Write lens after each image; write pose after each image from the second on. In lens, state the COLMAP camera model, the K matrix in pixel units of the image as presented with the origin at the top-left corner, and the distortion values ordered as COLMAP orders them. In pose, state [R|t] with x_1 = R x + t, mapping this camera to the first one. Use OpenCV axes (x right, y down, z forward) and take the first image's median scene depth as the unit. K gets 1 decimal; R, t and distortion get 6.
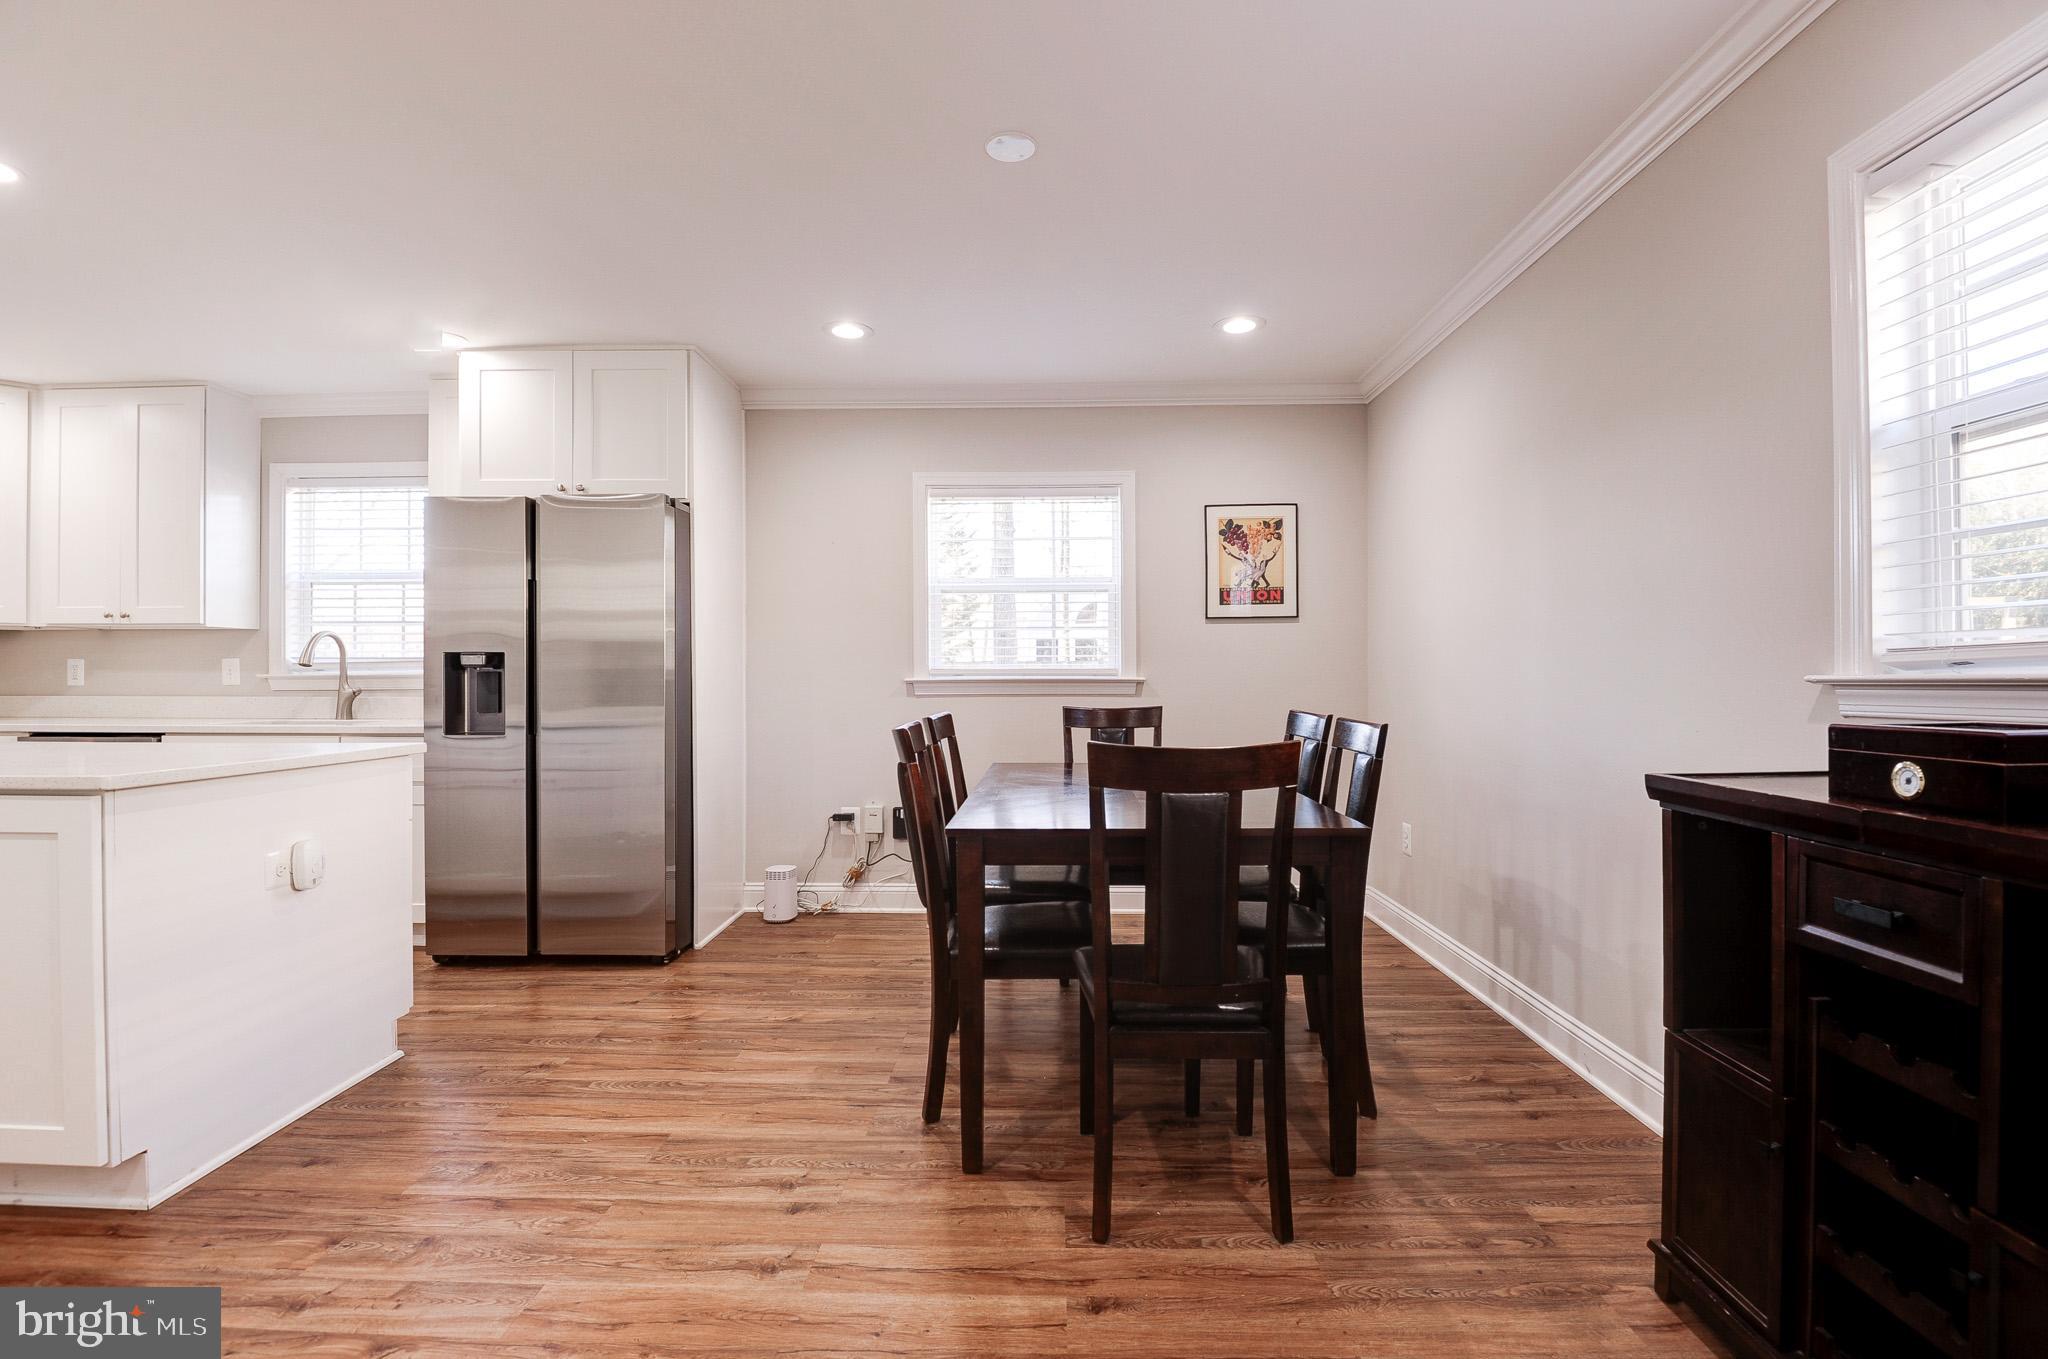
lens RADIAL K [[941.5, 0, 1024.0], [0, 941.5, 679.5], [0, 0, 1]] dist [-0.028073, -0.000533]
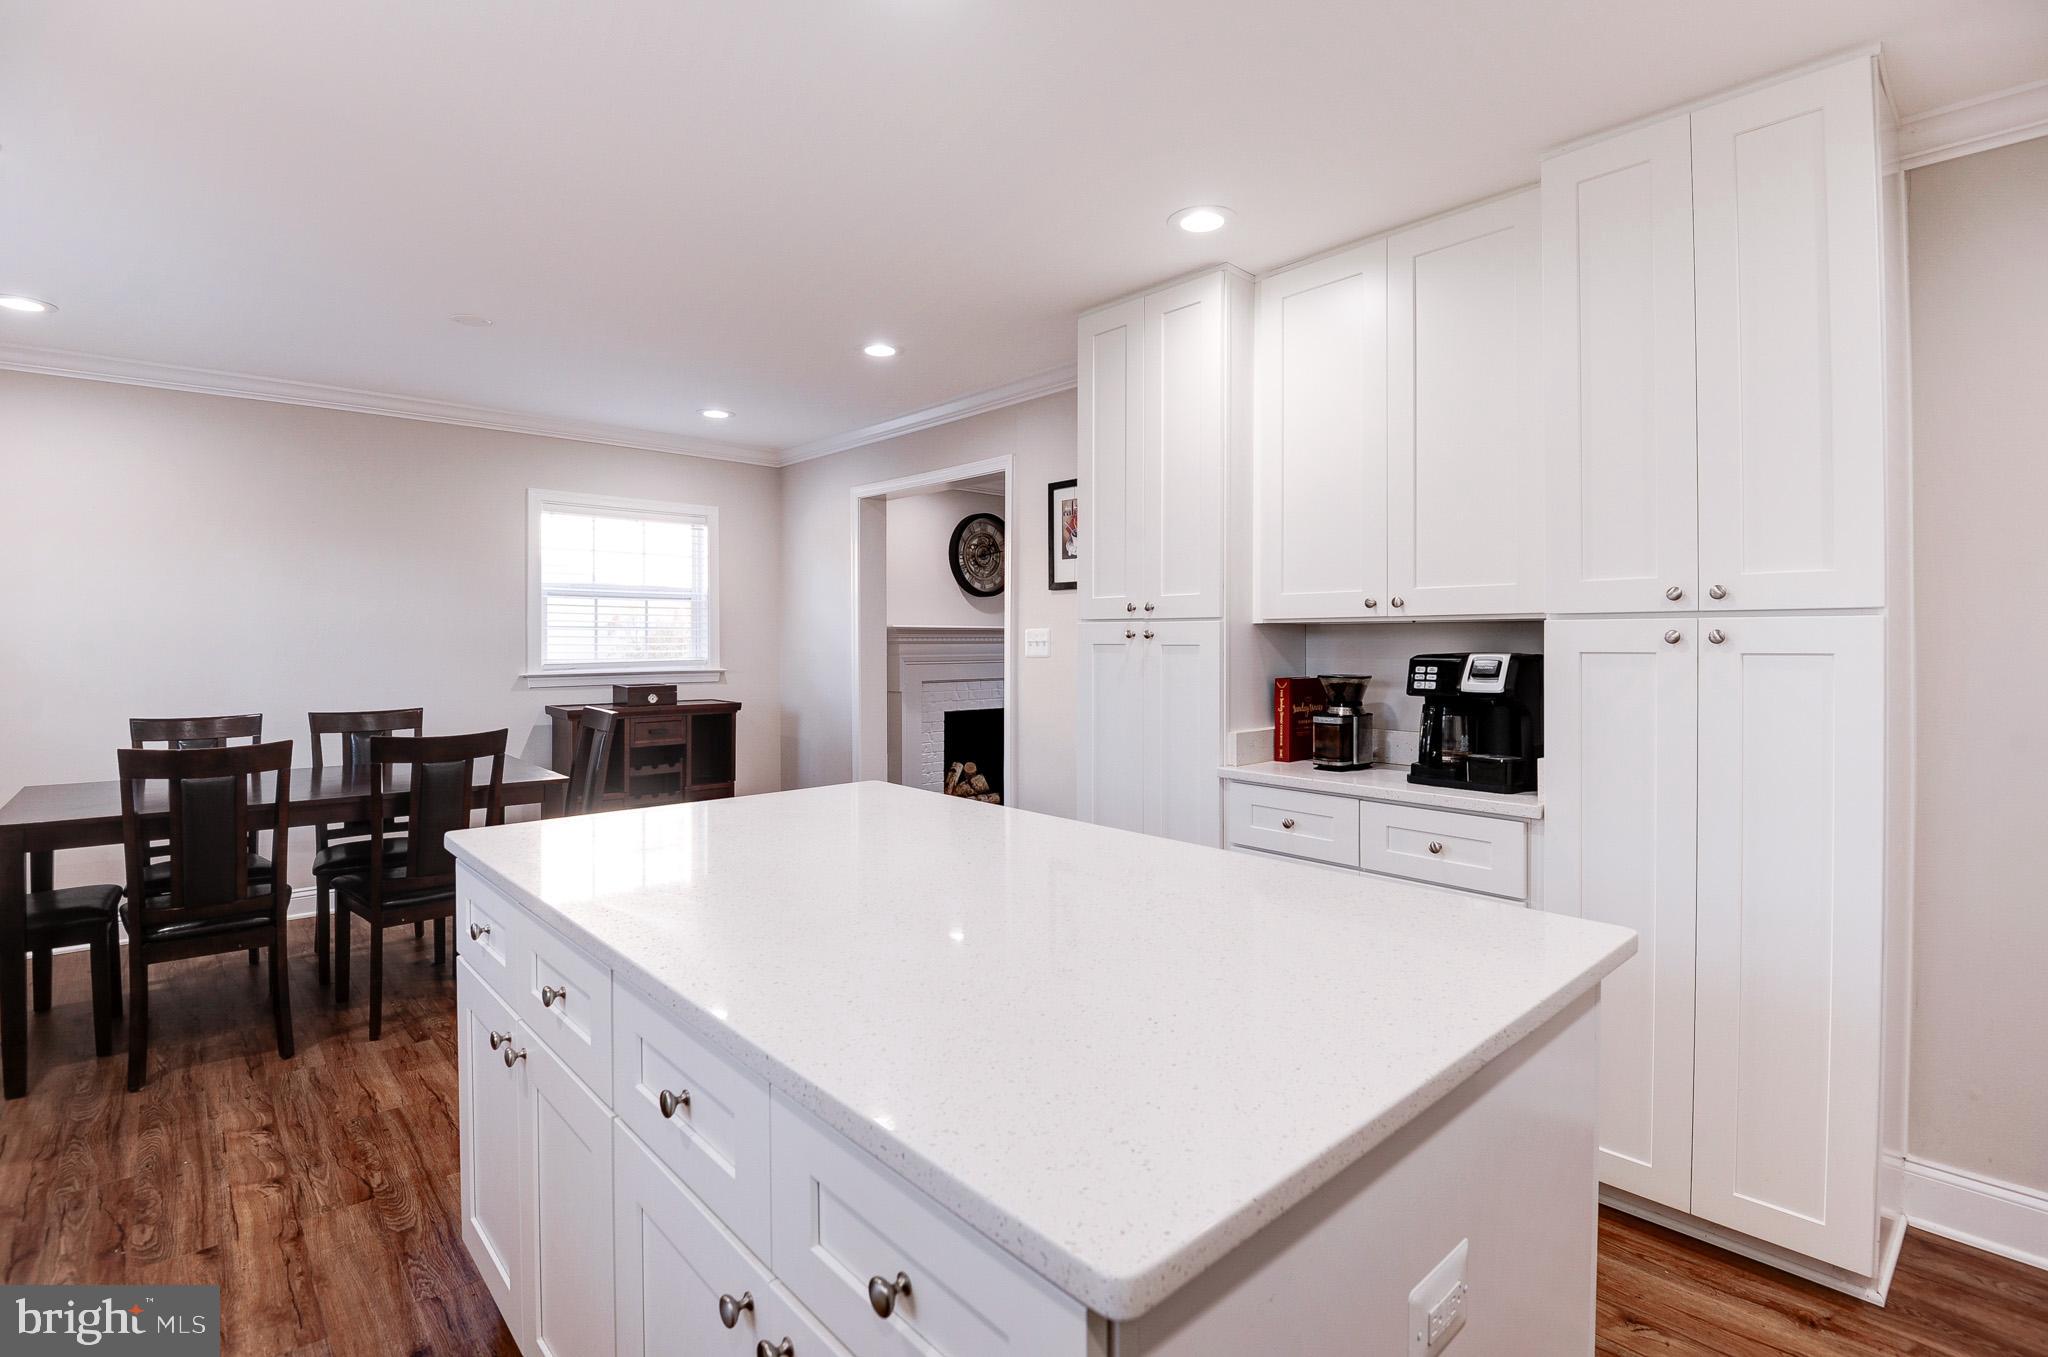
lens RADIAL K [[953.2, 0, 1056.2], [0, 953.2, 636.5], [0, 0, 1]] dist [-0.000458, -0.000168]
pose [[-0.708356, 0.001561, 0.705854, -0.955715], [-0.000466, 0.999996, -0.002680, -0.044591], [-0.705855, -0.002227, -0.708353, 0.797425]]
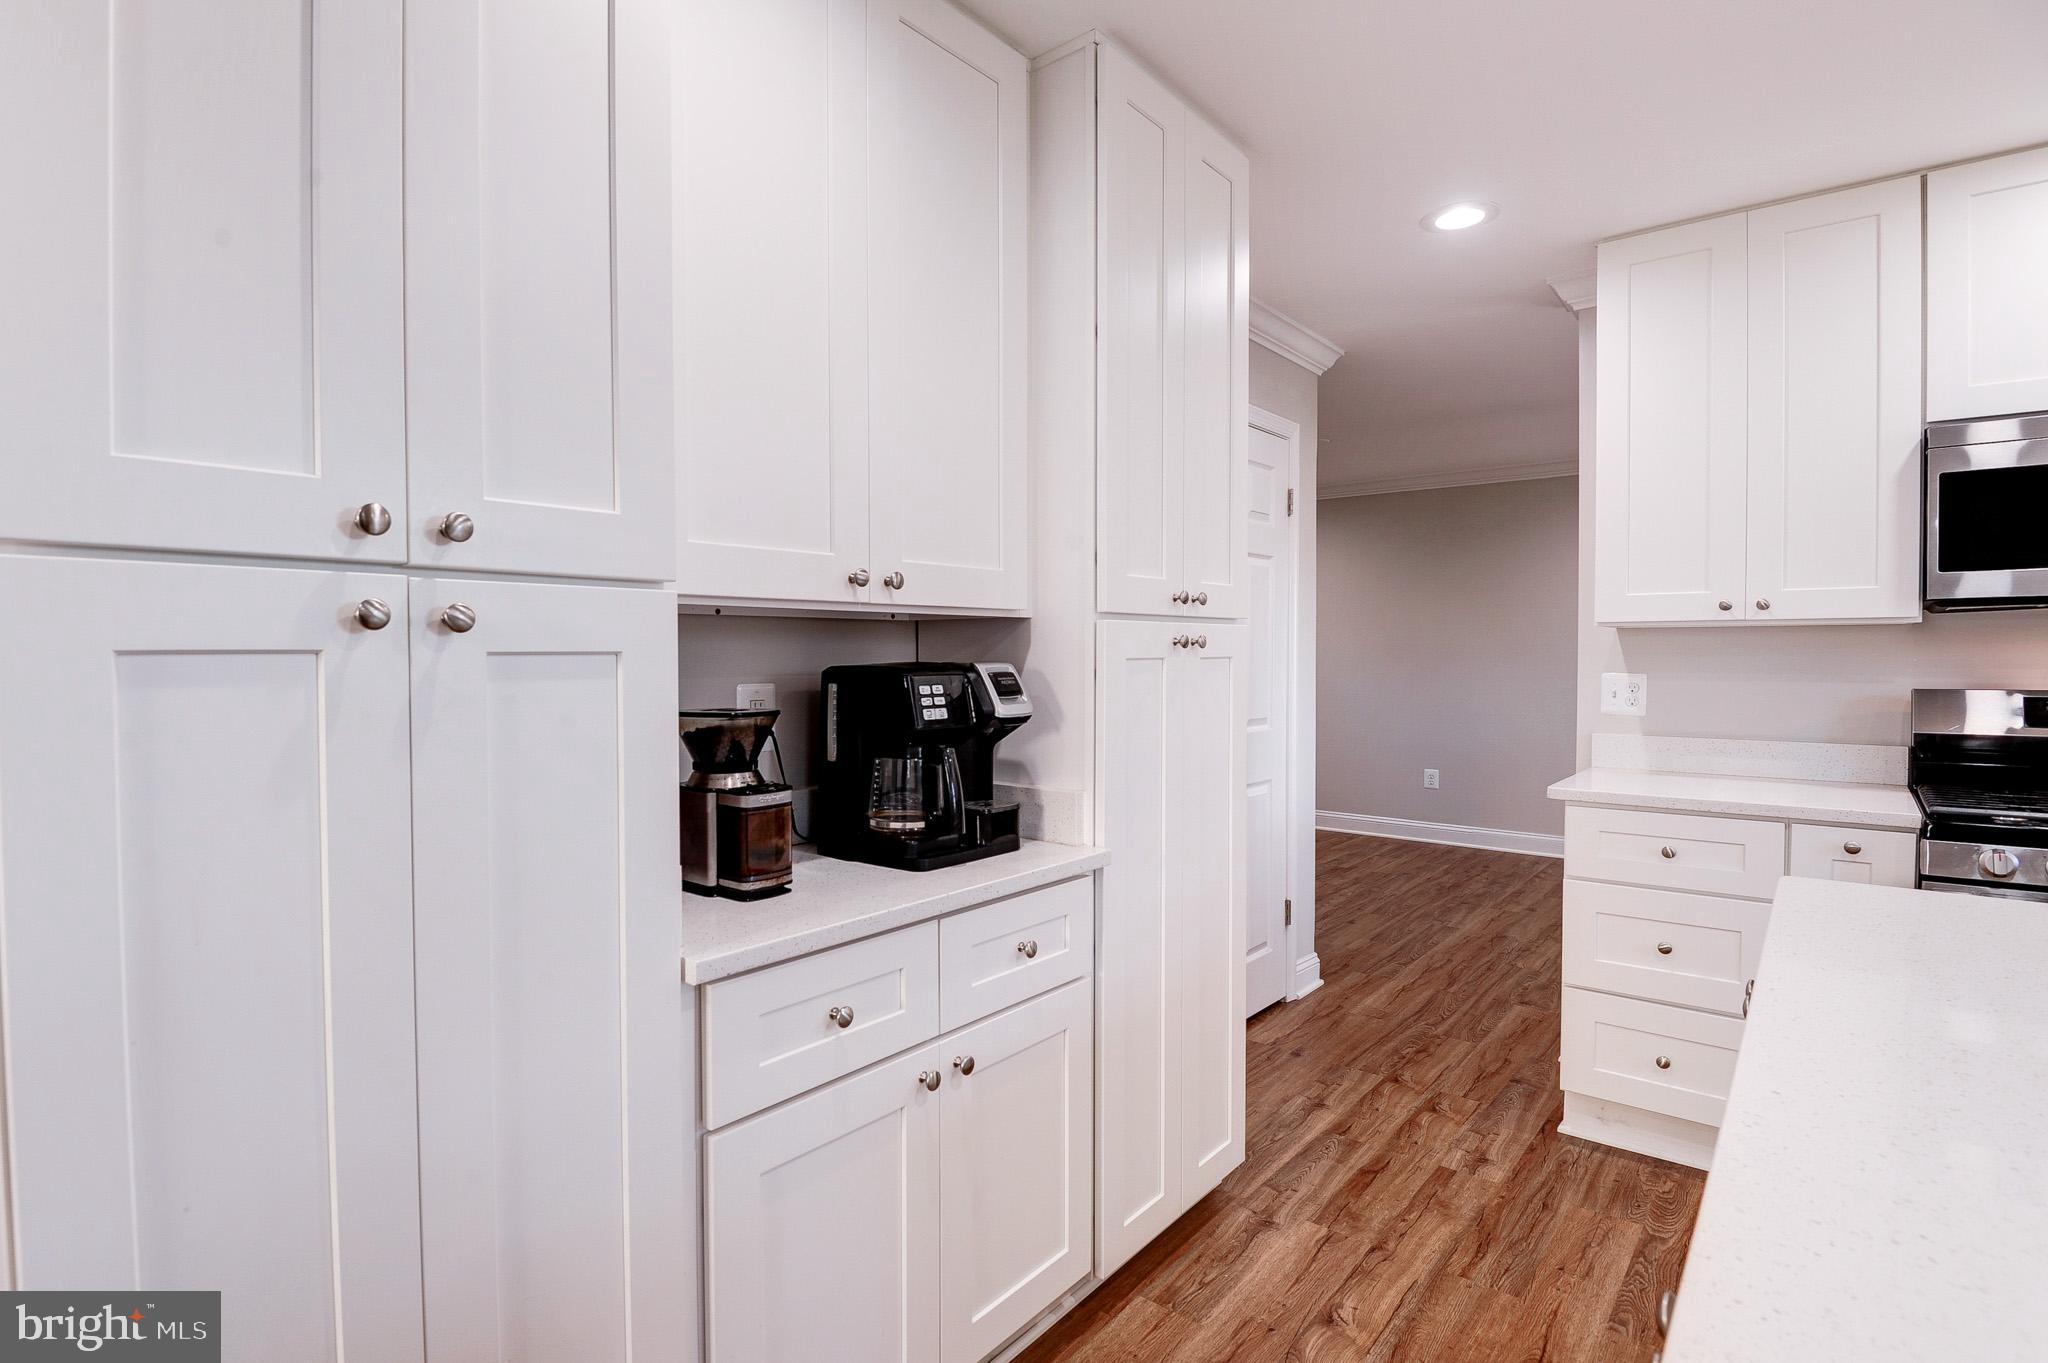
lens RADIAL K [[1035.0, 0, 940.7], [0, 1035.0, 673.6], [0, 0, 1]] dist [0.019058, -0.022153]
pose [[-0.640840, 0.017668, -0.767471, -0.363263], [0.000983, 0.999753, 0.022194, -0.040752], [0.767674, 0.013469, -0.640699, 0.461232]]
